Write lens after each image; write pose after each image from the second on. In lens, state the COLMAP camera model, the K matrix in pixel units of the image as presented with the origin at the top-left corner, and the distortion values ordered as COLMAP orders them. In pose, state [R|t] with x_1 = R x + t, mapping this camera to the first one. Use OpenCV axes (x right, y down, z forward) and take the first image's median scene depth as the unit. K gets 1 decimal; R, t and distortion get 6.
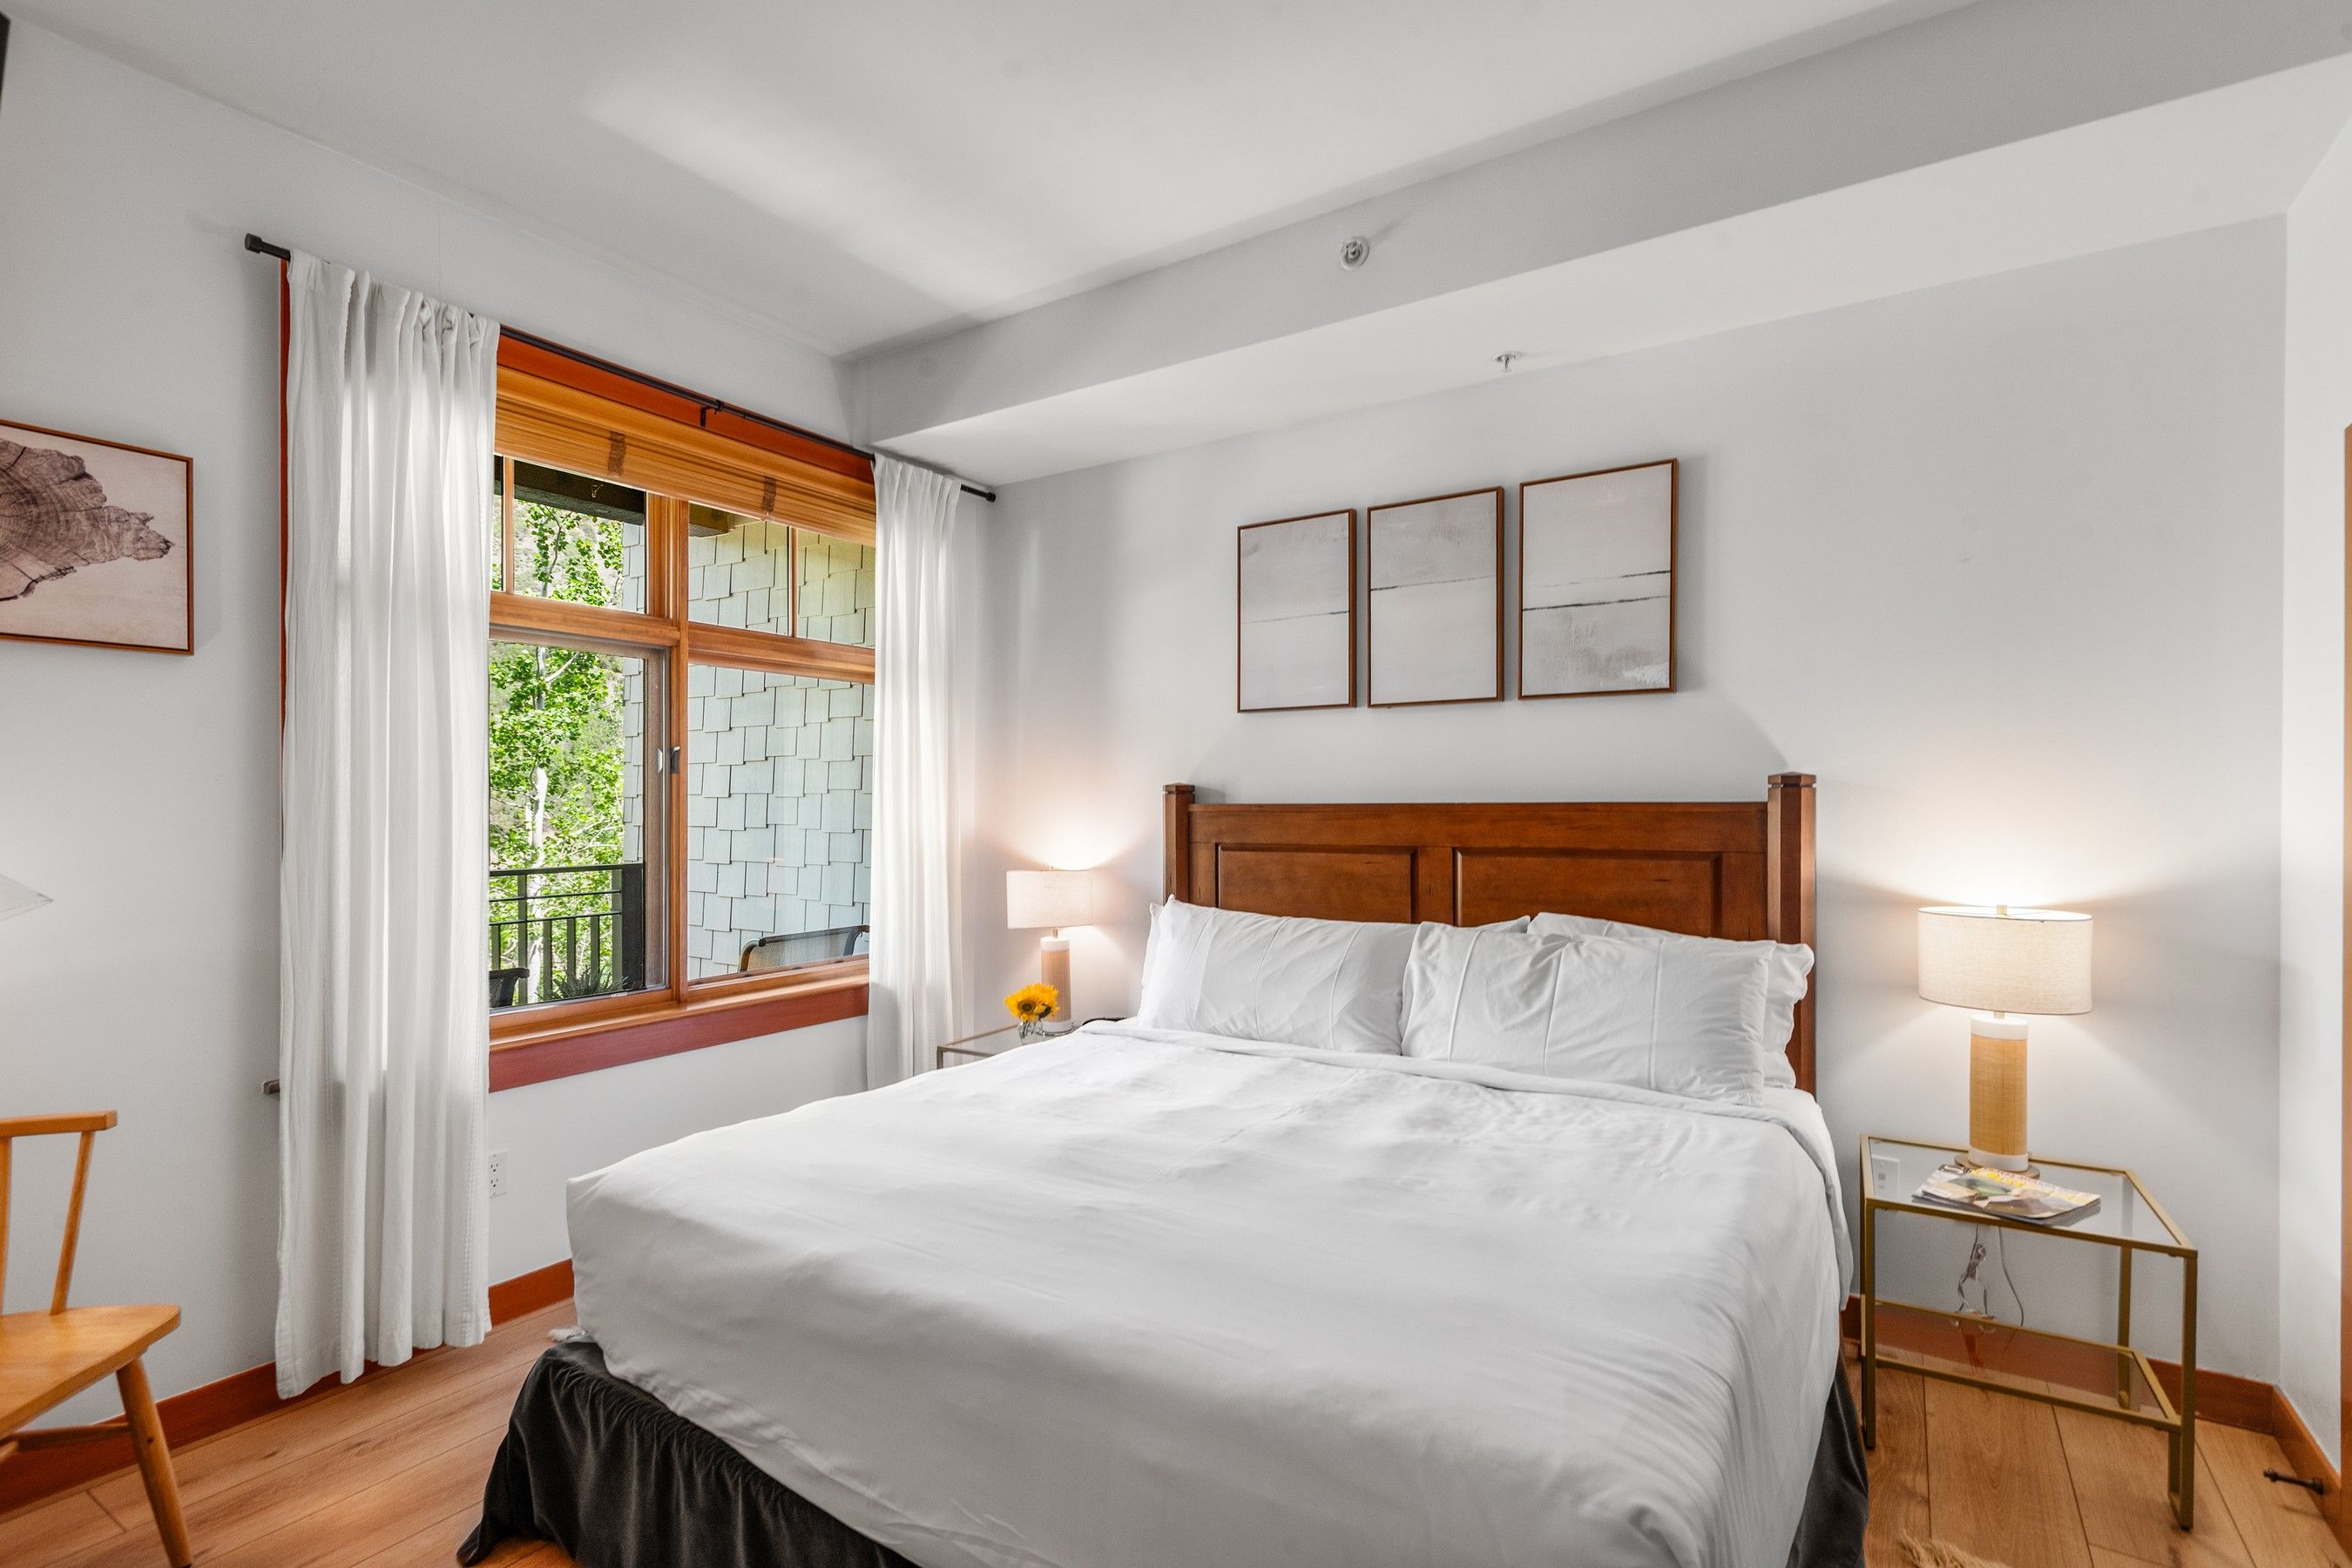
lens RADIAL K [[1095.2, 0, 1172.5], [0, 1095.2, 770.2], [0, 0, 1]] dist [0.018129, -0.007320]
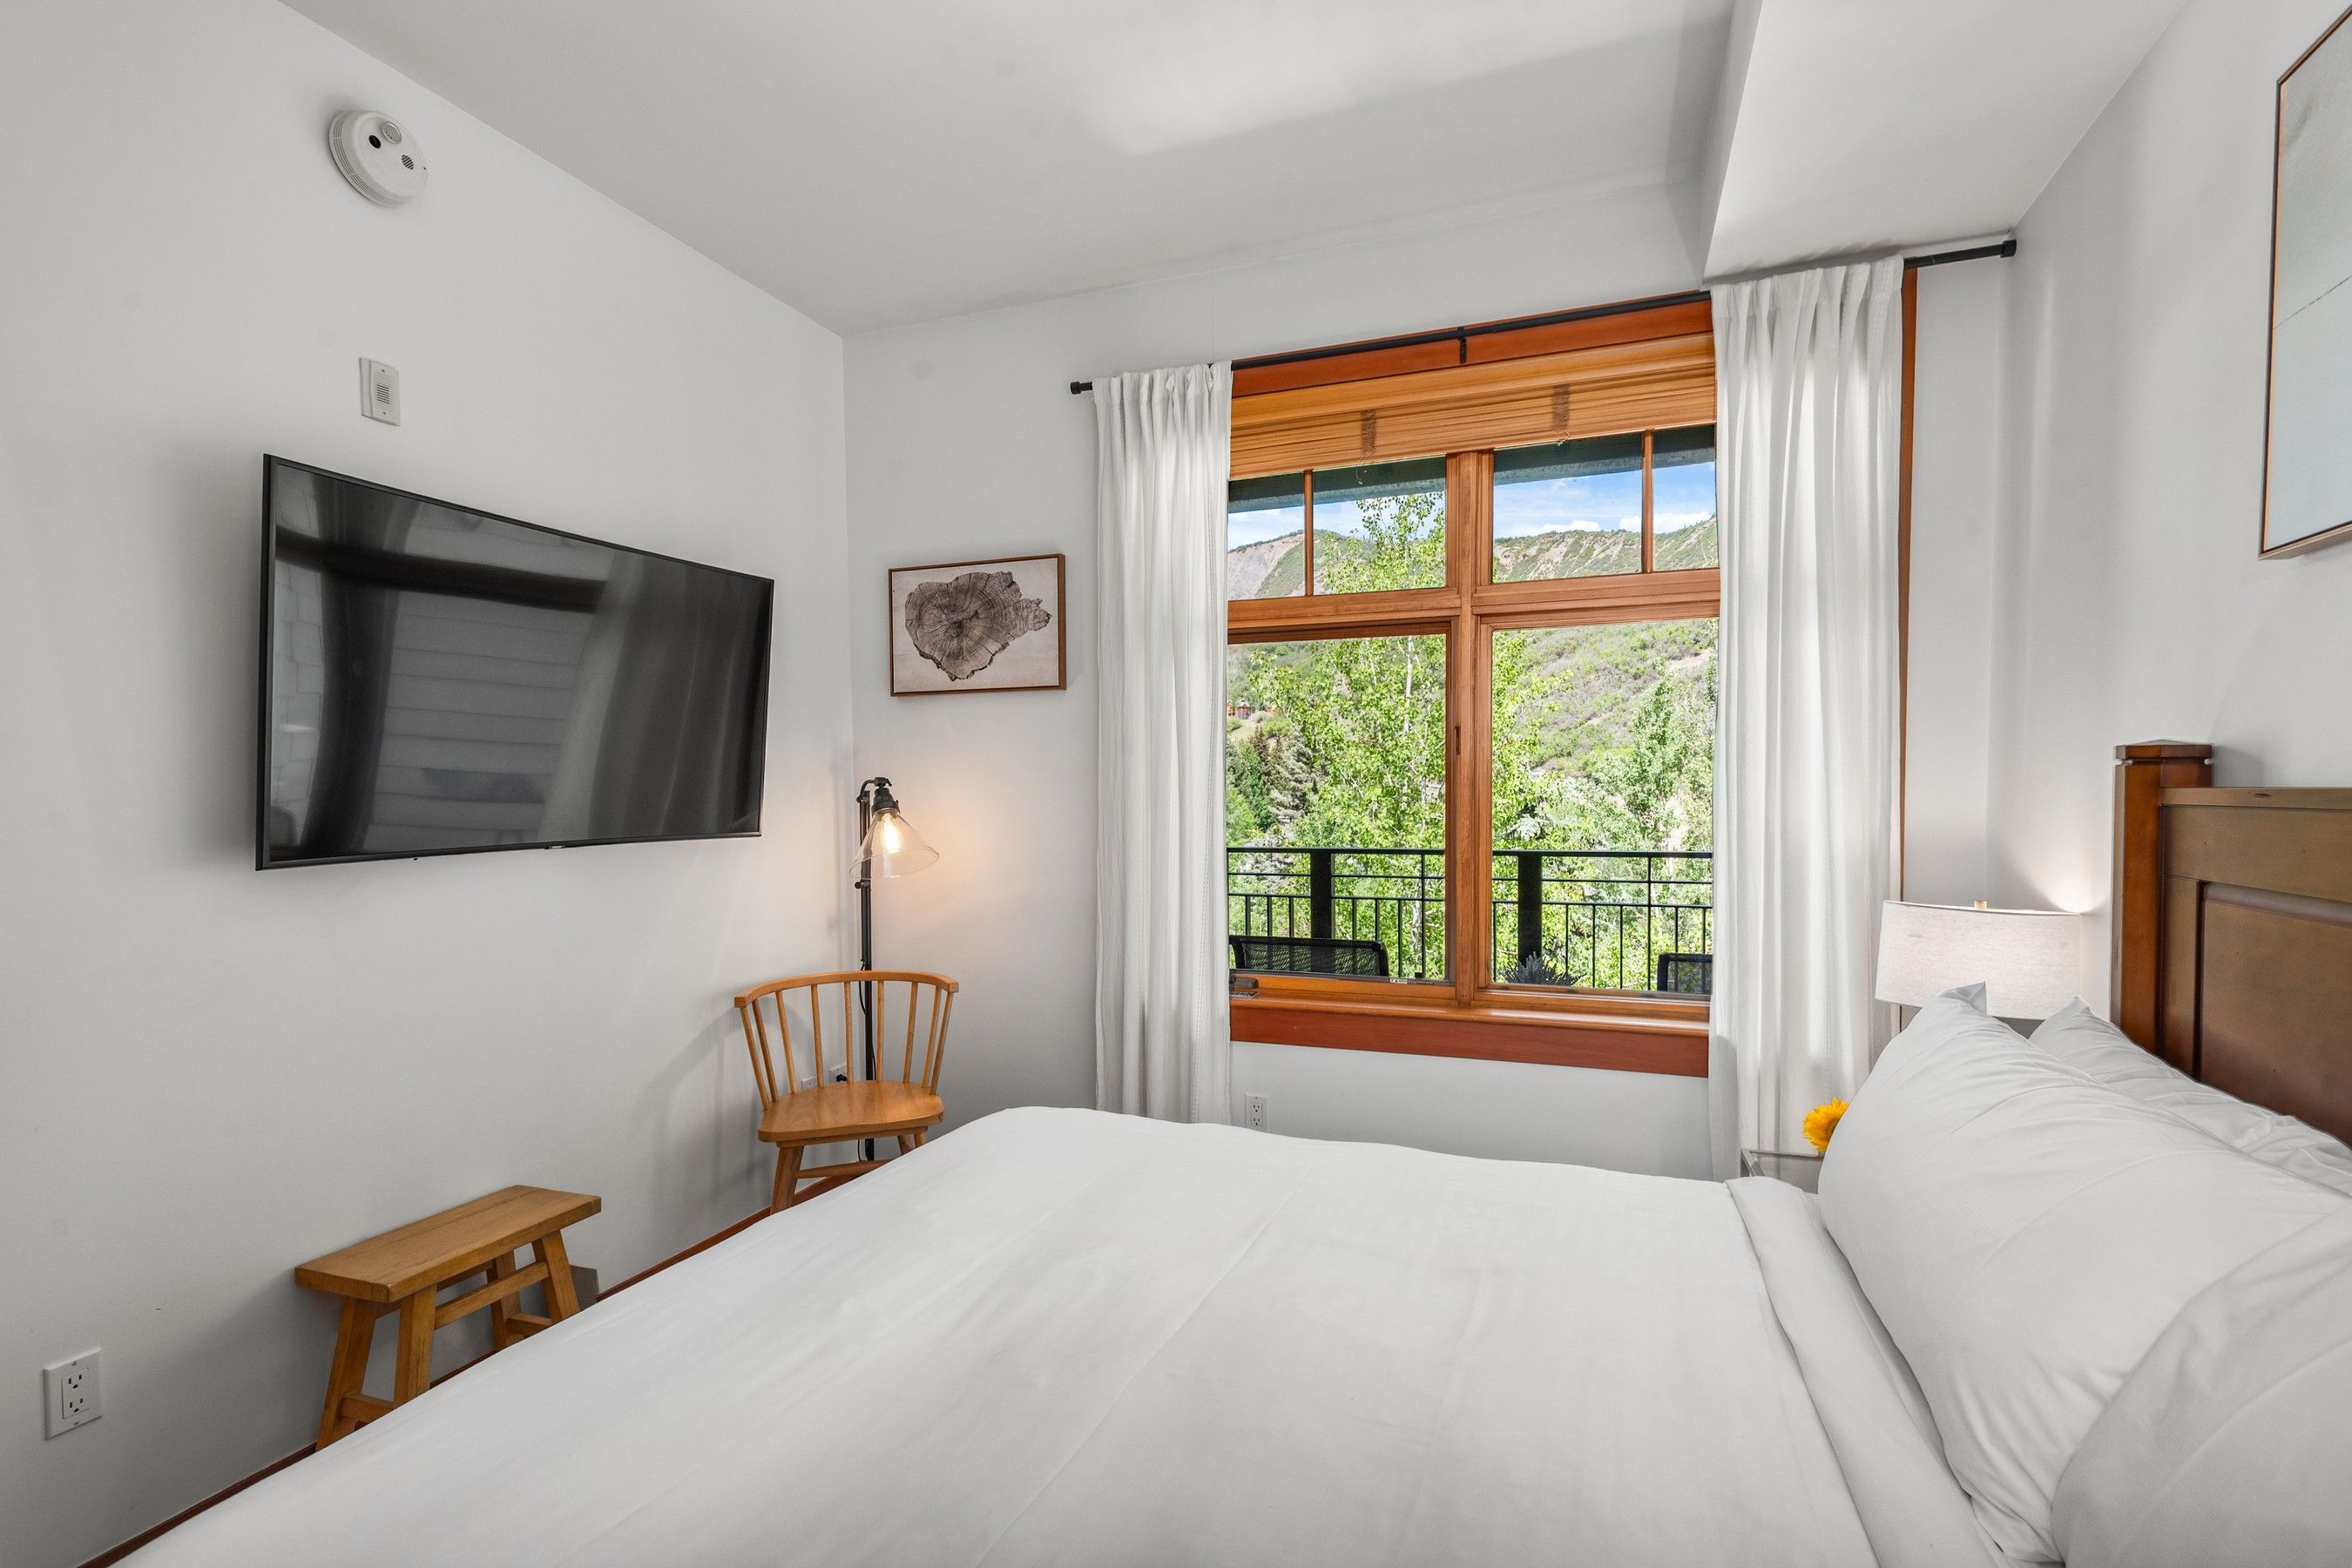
lens RADIAL K [[1096.5, 0, 1171.3], [0, 1096.5, 788.1], [0, 0, 1]] dist [0.018317, -0.007837]
pose [[0.225338, 0.000544, -0.974280, 0.465479], [0.039177, 0.999186, 0.009619, 0.015584], [0.973493, -0.040337, 0.225133, 0.672391]]
